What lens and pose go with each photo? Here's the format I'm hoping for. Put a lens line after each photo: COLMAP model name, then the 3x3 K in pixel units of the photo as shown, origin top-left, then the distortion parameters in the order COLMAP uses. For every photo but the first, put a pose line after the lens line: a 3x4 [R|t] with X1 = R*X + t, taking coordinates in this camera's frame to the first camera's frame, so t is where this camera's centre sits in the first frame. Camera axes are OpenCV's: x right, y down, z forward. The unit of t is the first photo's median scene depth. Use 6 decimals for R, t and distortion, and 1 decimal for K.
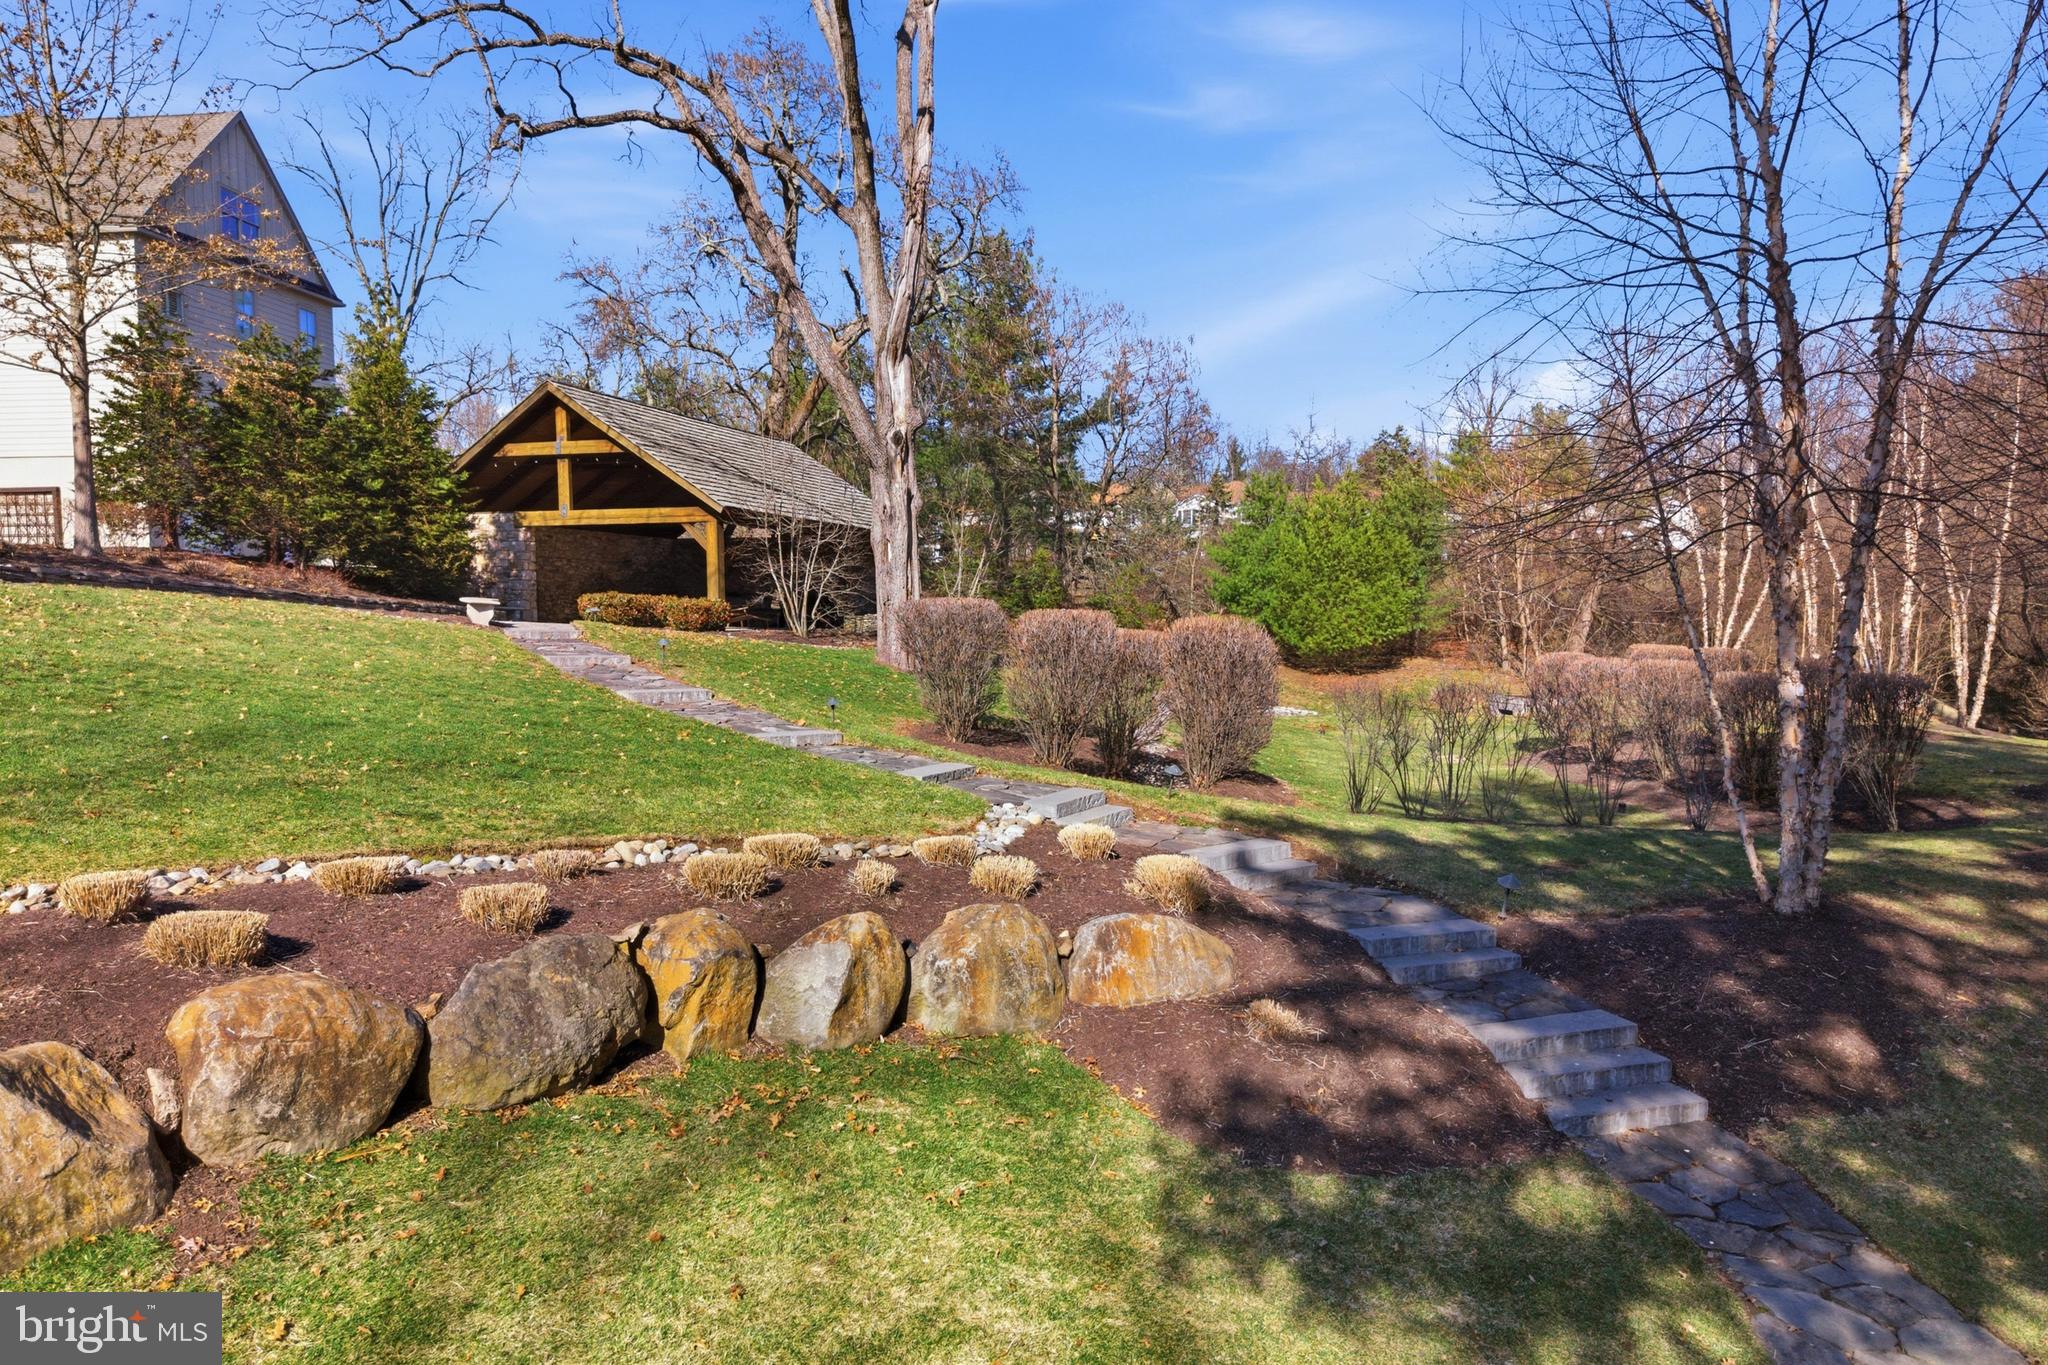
lens RADIAL K [[1333.2, 0, 1025.0], [0, 1333.2, 738.3], [0, 0, 1]] dist [0.002015, -0.049234]
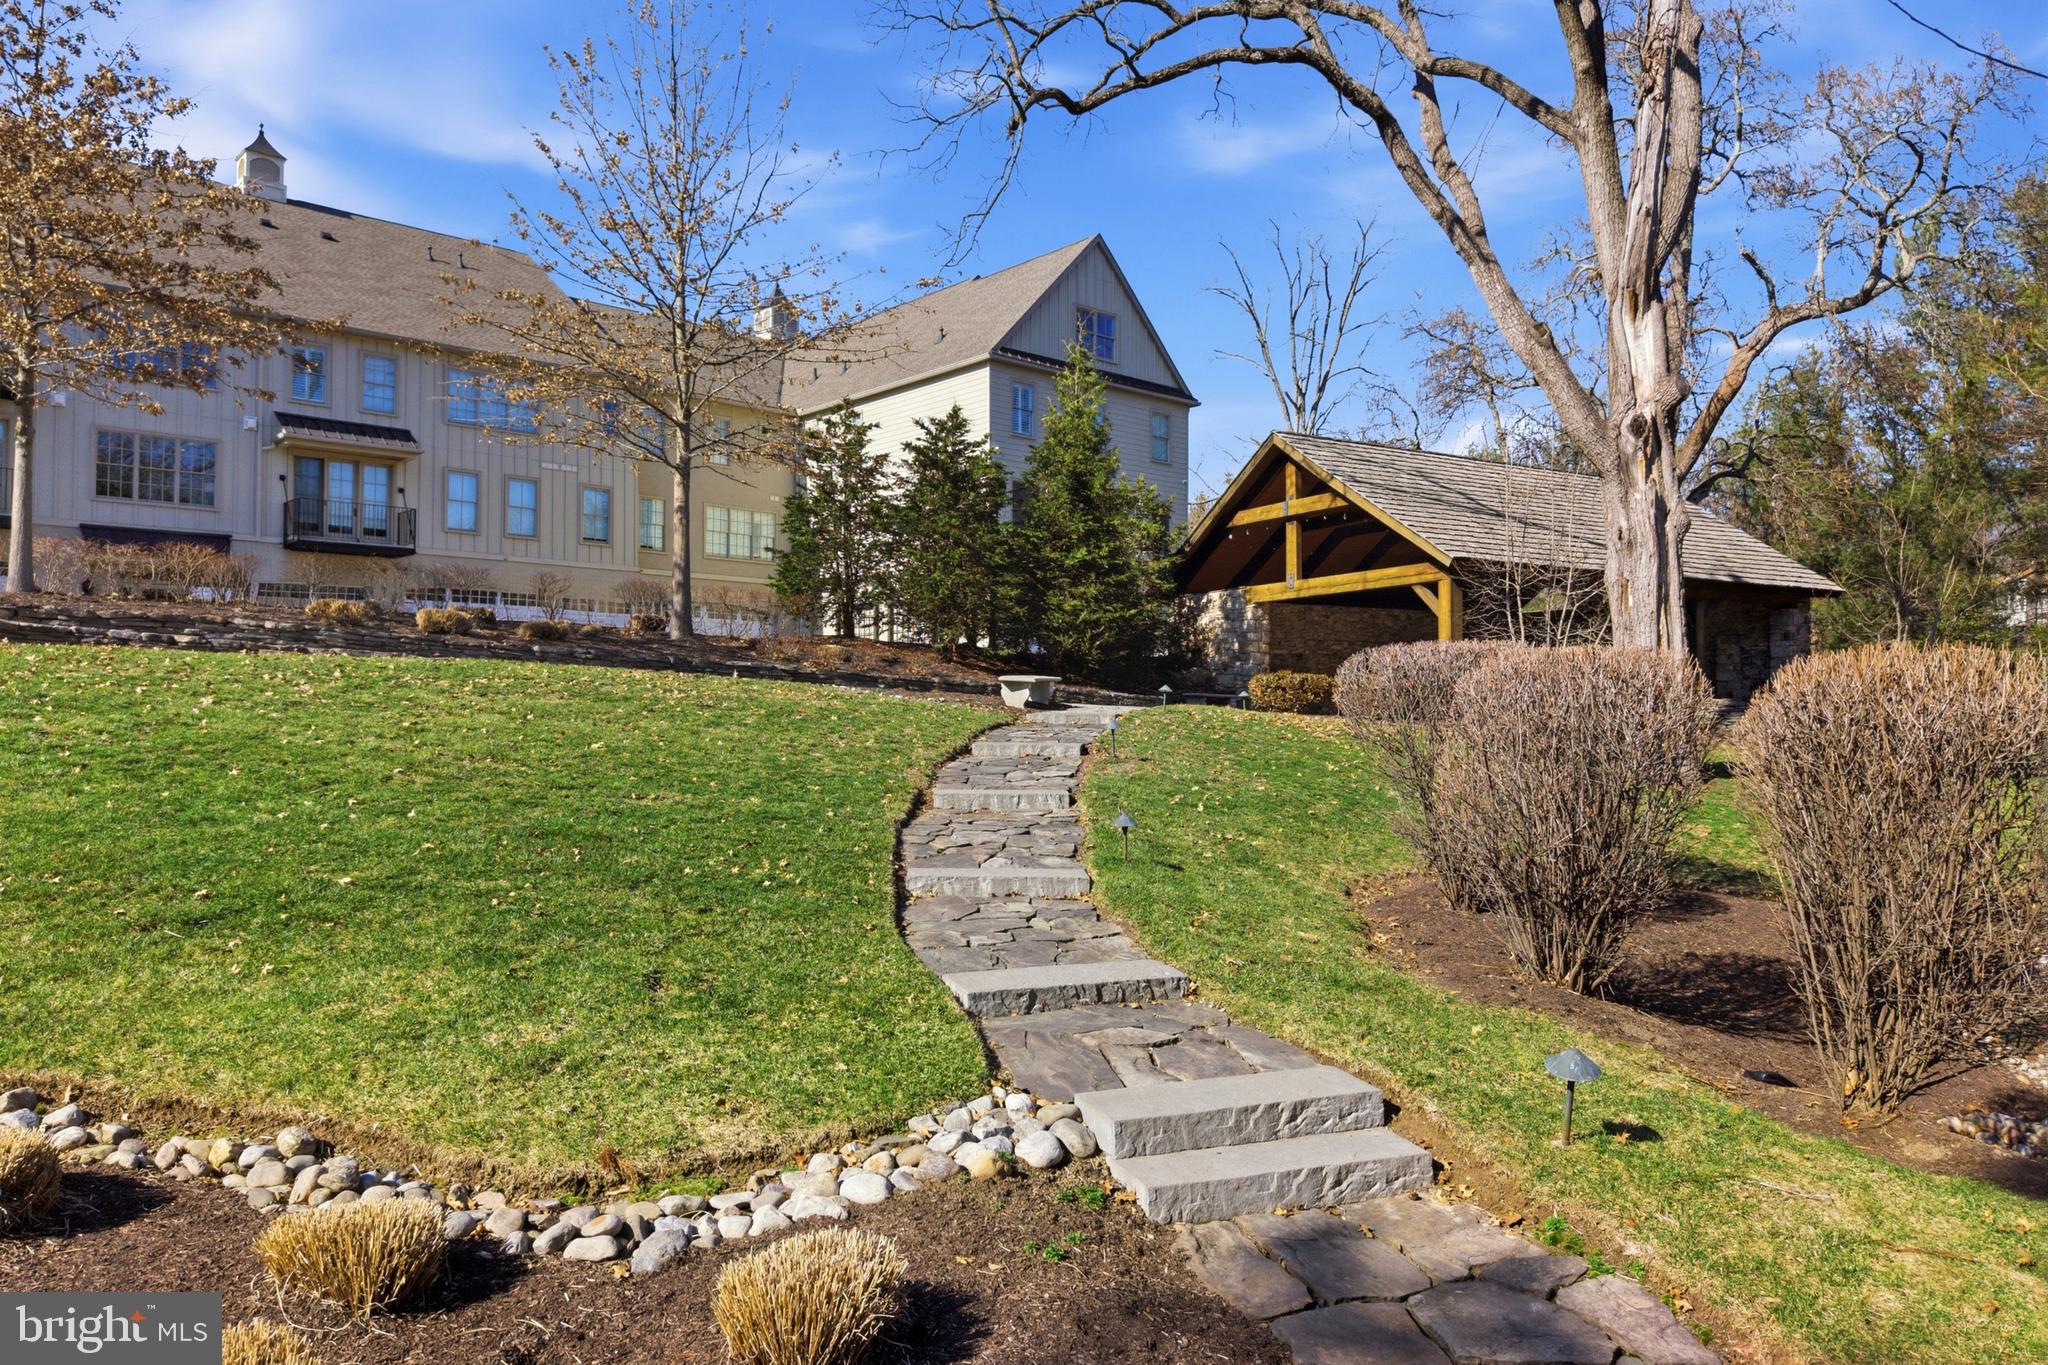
lens RADIAL K [[1333.2, 0, 1025.0], [0, 1333.2, 738.3], [0, 0, 1]] dist [0.002015, -0.049234]
pose [[0.731351, 0.002268, -0.681997, 0.119170], [-0.056167, 0.996798, -0.056916, -0.013568], [0.679684, 0.079932, 0.729136, 0.289334]]
